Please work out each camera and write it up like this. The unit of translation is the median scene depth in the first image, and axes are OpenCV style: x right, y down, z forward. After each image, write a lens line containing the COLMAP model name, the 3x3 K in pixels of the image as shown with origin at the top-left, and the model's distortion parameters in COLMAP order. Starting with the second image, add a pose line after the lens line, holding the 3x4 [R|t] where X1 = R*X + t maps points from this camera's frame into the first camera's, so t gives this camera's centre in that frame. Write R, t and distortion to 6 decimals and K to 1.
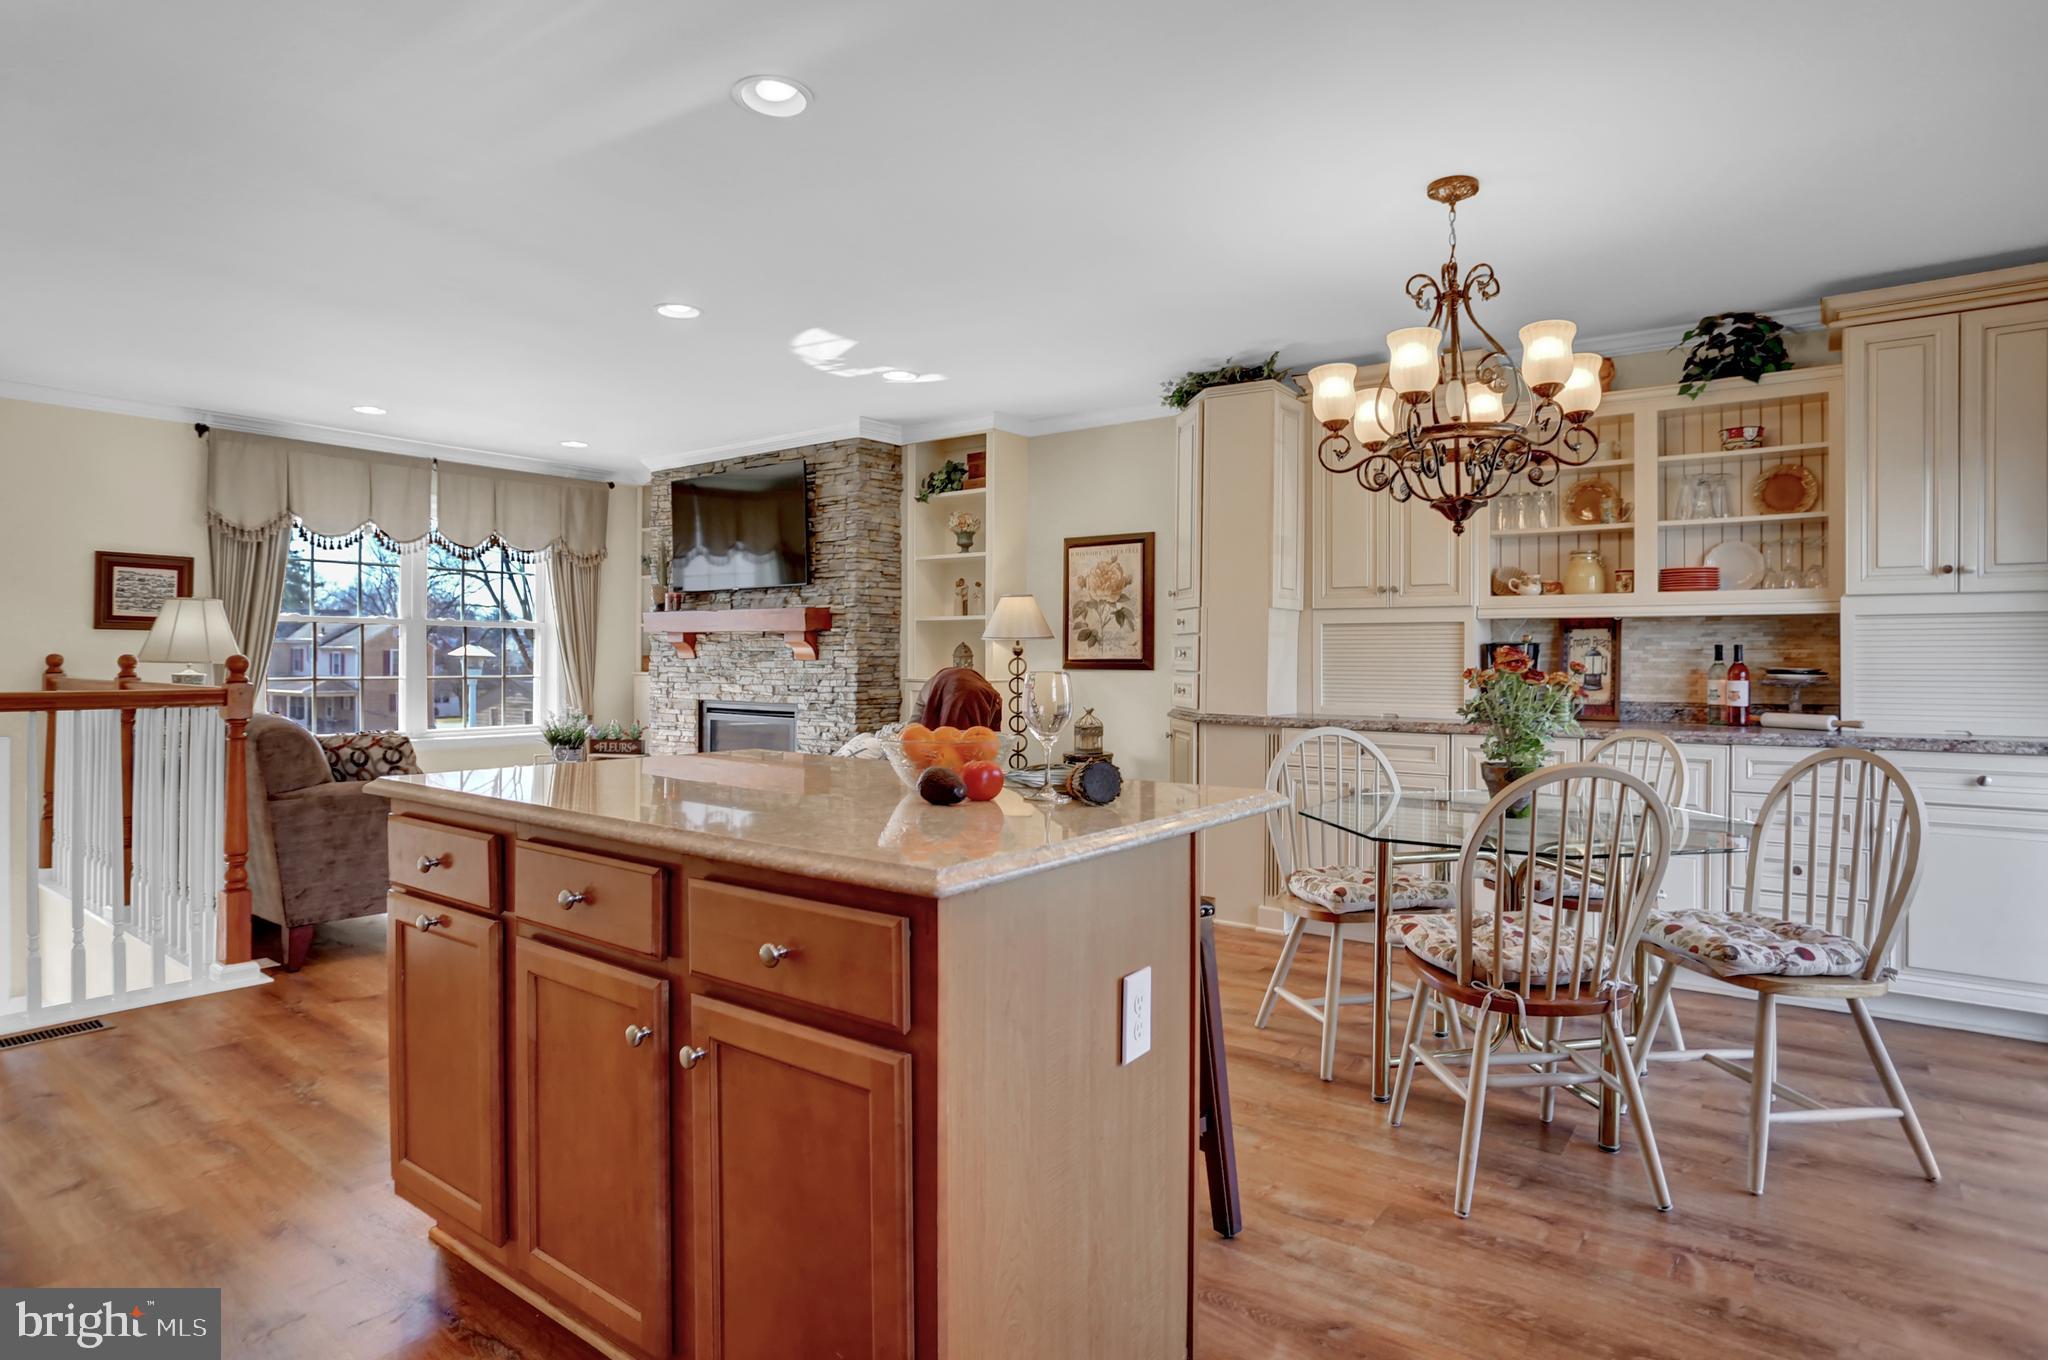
lens RADIAL K [[1090.2, 0, 1022.5], [0, 1090.2, 664.2], [0, 0, 1]] dist [-0.079125, 0.042206]
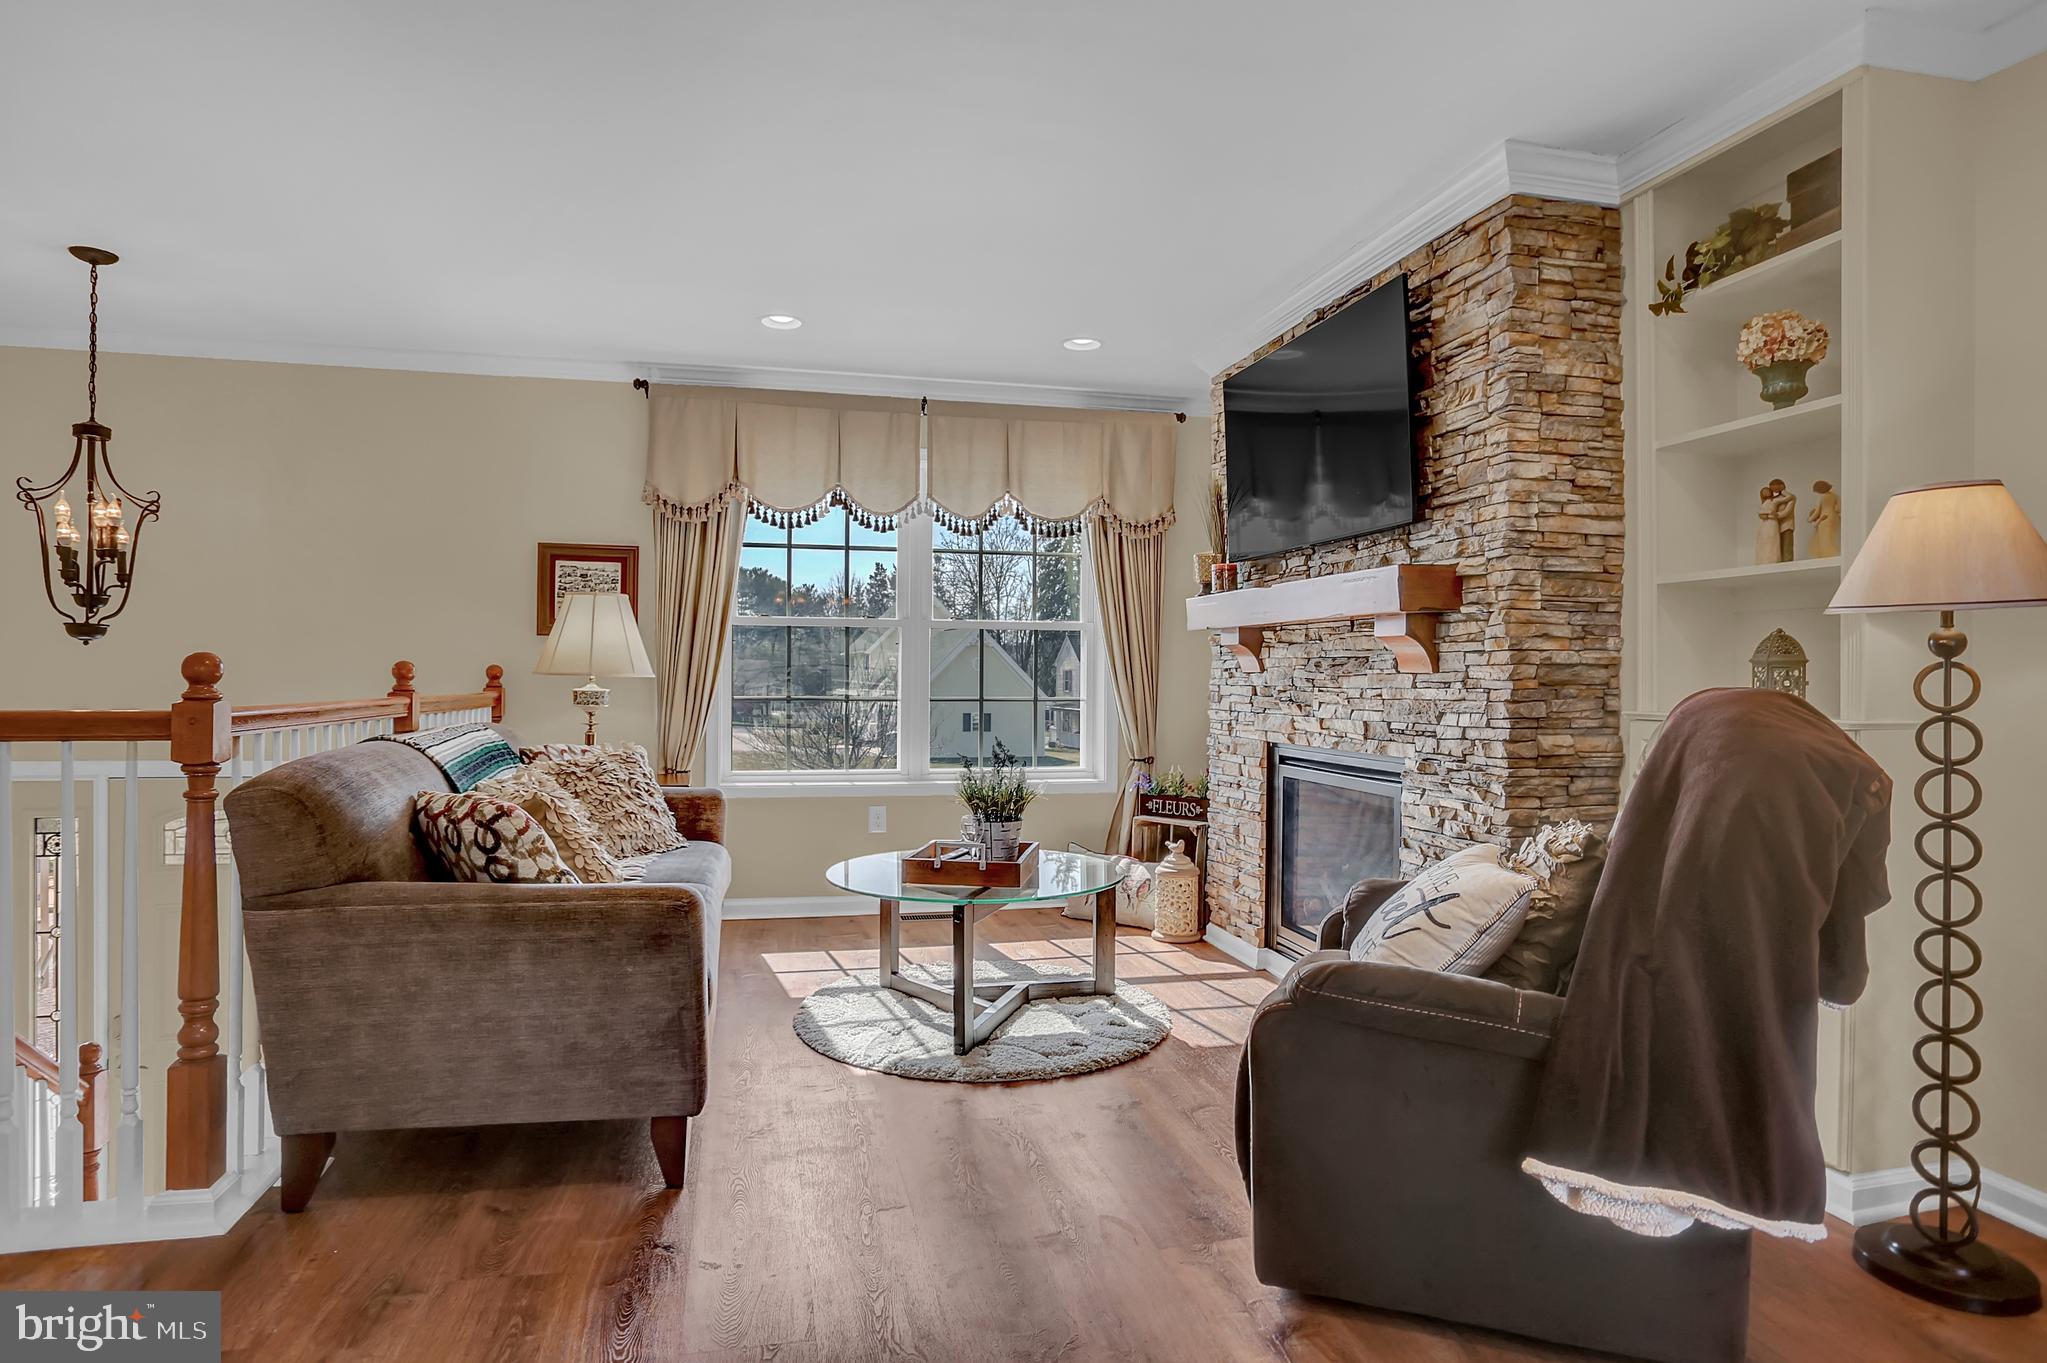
lens RADIAL K [[1134.1, 0, 1023.5], [0, 1134.1, 681.5], [0, 0, 1]] dist [-0.066694, 0.036083]
pose [[0.769727, 0.003220, -0.638365, -0.006776], [-0.007200, 0.999967, -0.003636, 0.003677], [0.638333, 0.007395, 0.769725, 0.520709]]
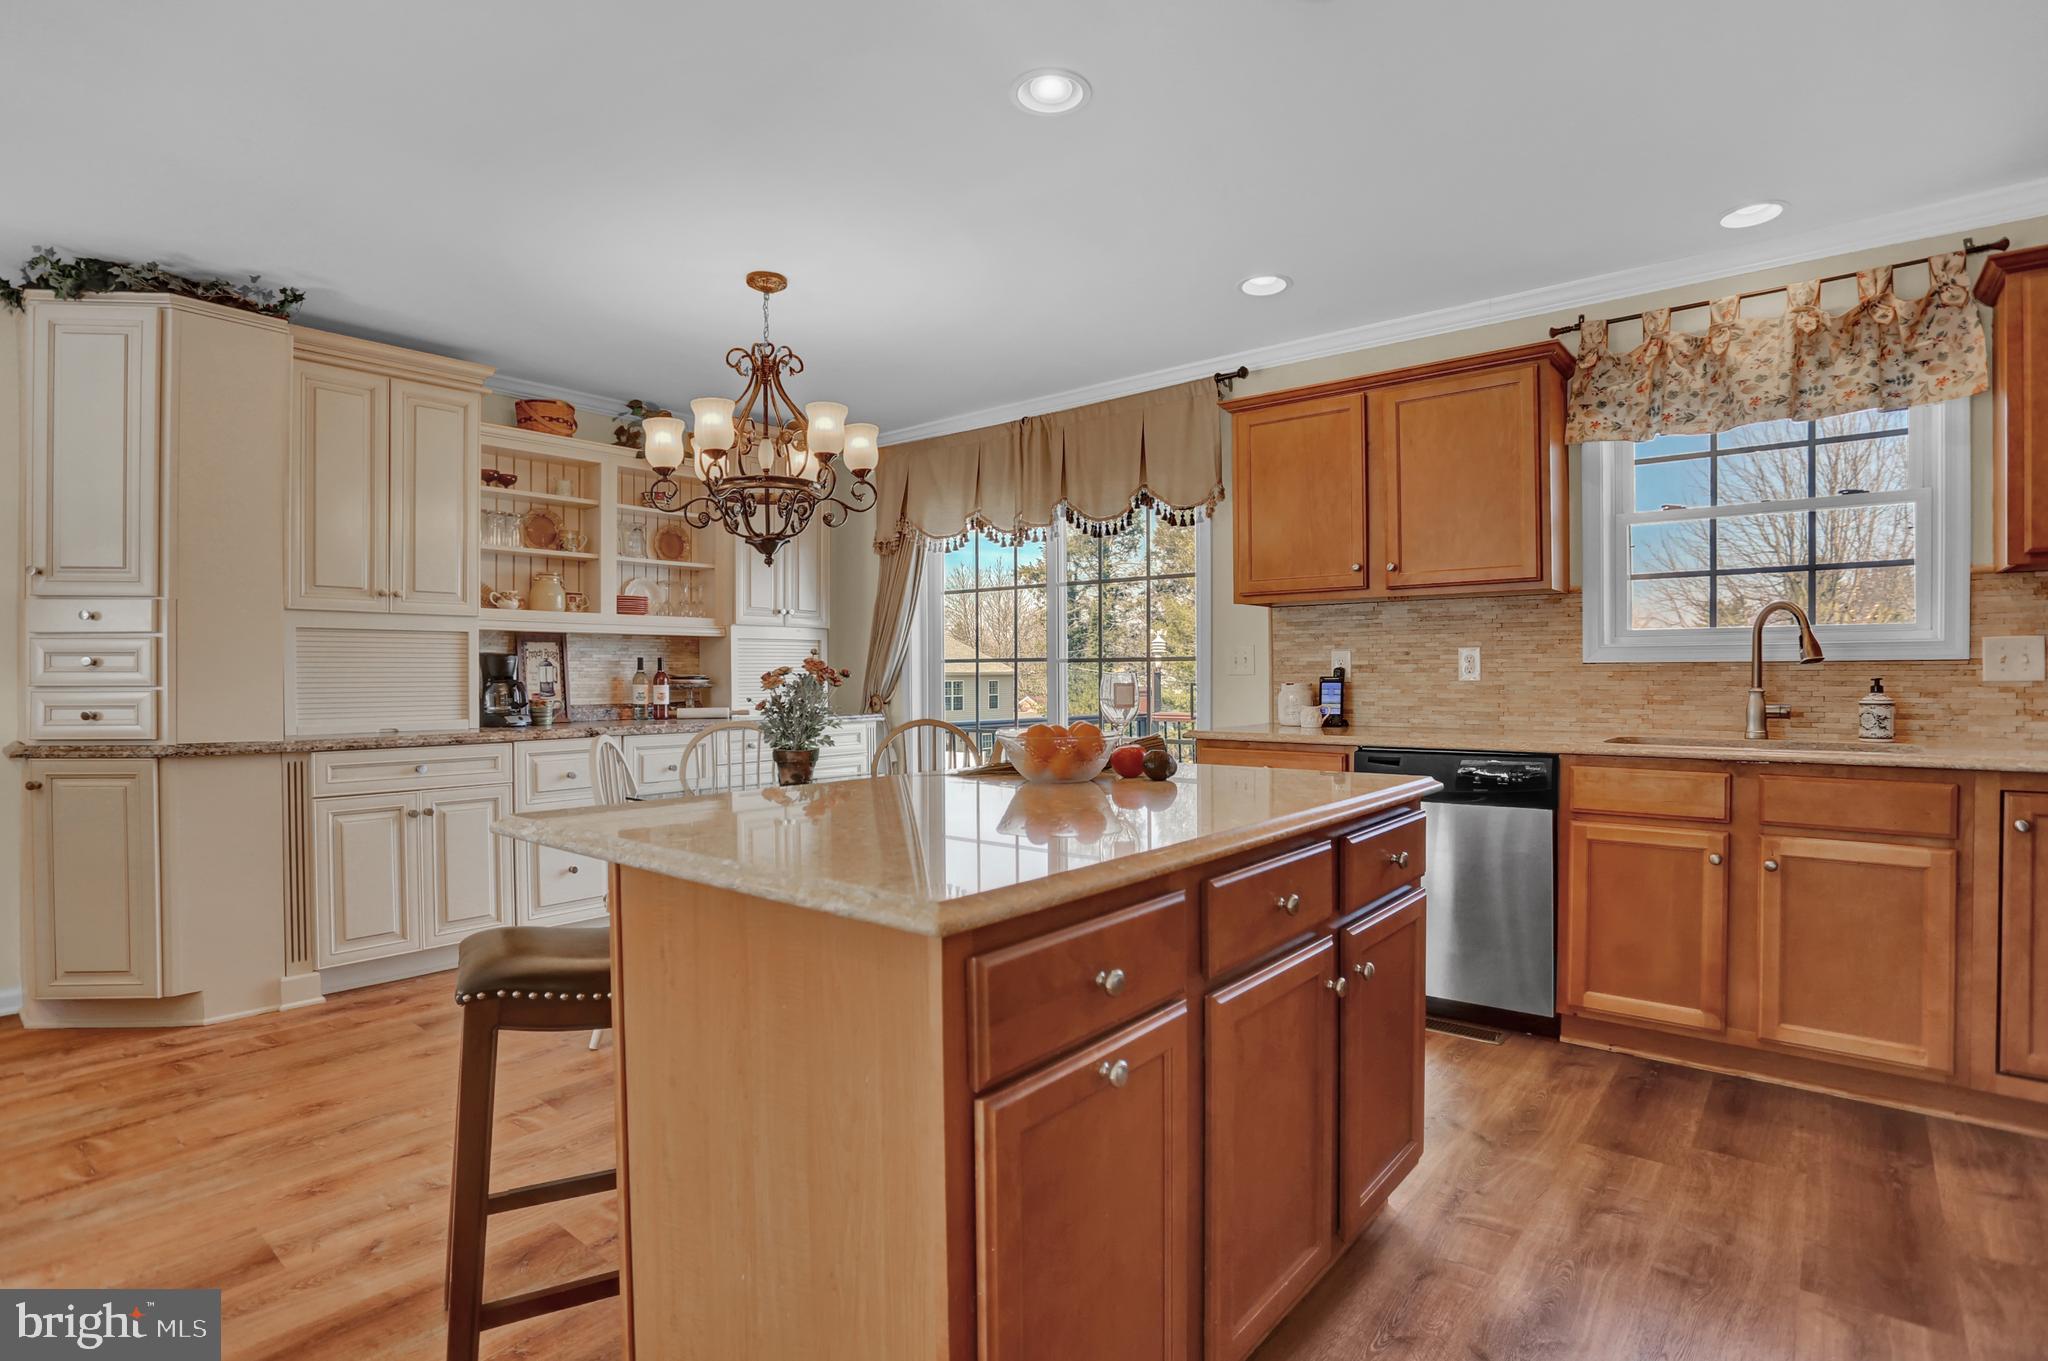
lens RADIAL K [[1012.3, 0, 1027.9], [0, 1012.3, 687.0], [0, 0, 1]] dist [-0.069044, 0.028203]
pose [[0.050377, -0.016143, 0.998600, -0.372019], [0.008825, 0.999838, 0.015718, 0.001647], [-0.998691, 0.008021, 0.050511, 0.328893]]
